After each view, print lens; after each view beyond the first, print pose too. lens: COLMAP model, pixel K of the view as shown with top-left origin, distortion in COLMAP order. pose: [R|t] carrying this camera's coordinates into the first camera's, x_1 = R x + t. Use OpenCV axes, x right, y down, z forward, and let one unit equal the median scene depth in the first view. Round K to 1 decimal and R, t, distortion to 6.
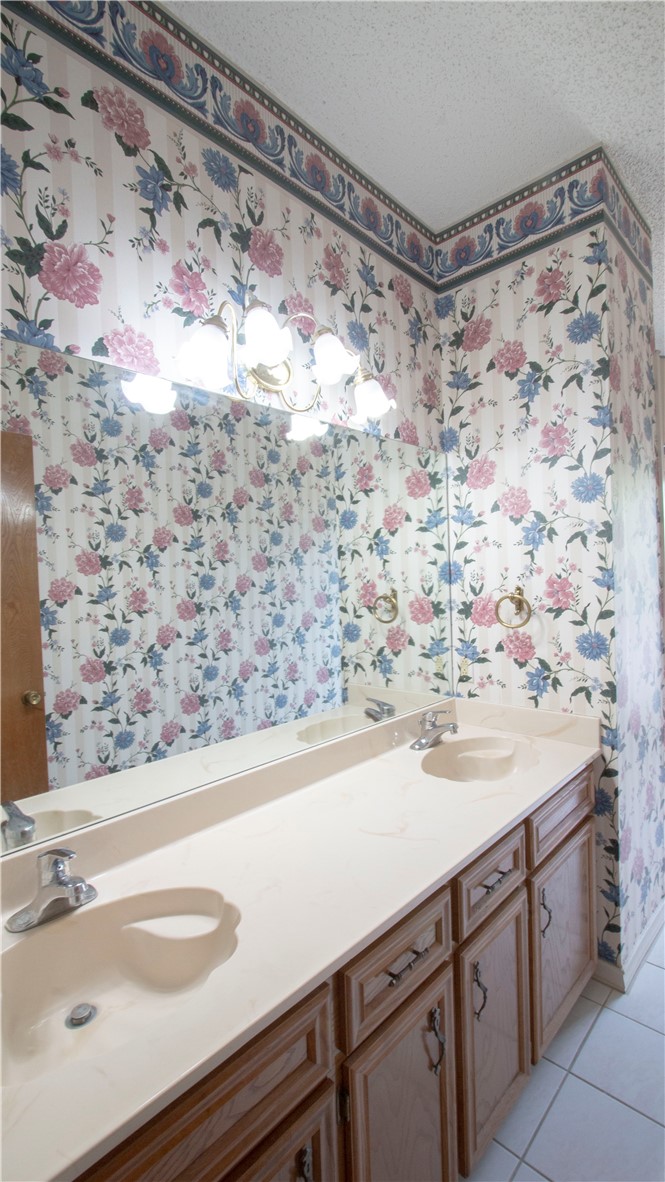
lens RADIAL K [[541.4, 0, 335.2], [0, 541.4, 595.1], [0, 0, 1]] dist [-0.020596, 0.006110]
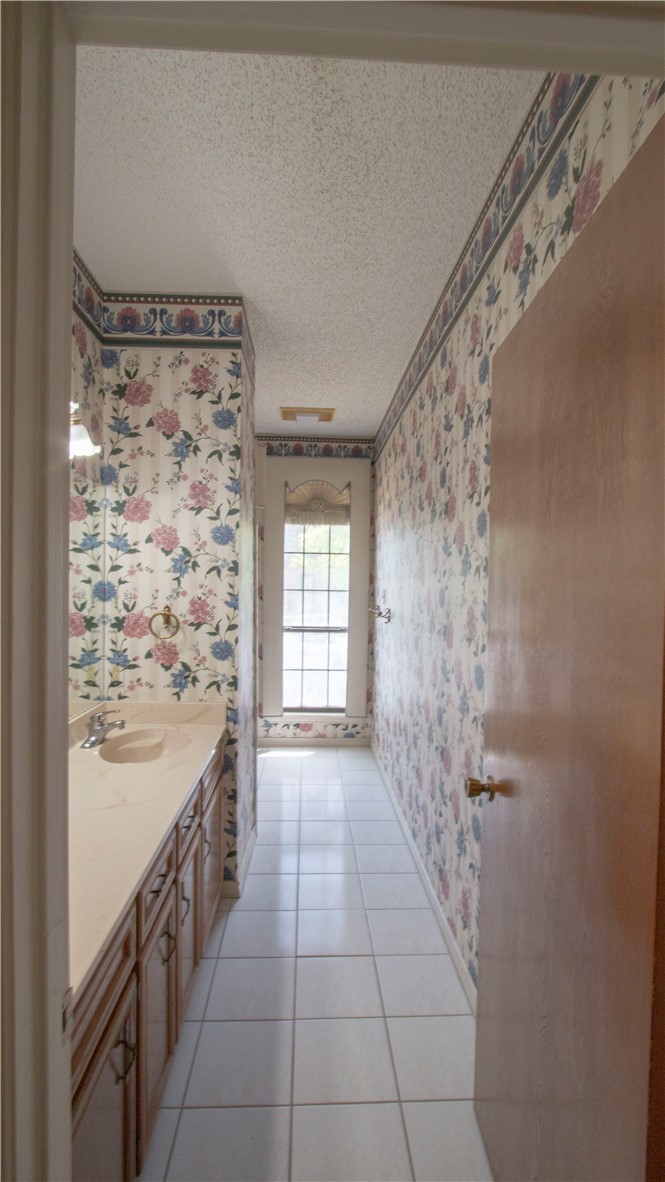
lens RADIAL K [[541.4, 0, 335.2], [0, 541.4, 595.1], [0, 0, 1]] dist [-0.020596, 0.006110]
pose [[0.697779, 0.032292, 0.715585, -0.289631], [-0.019408, 0.999469, -0.026178, -0.014489], [-0.716050, 0.004379, 0.698035, -0.152987]]
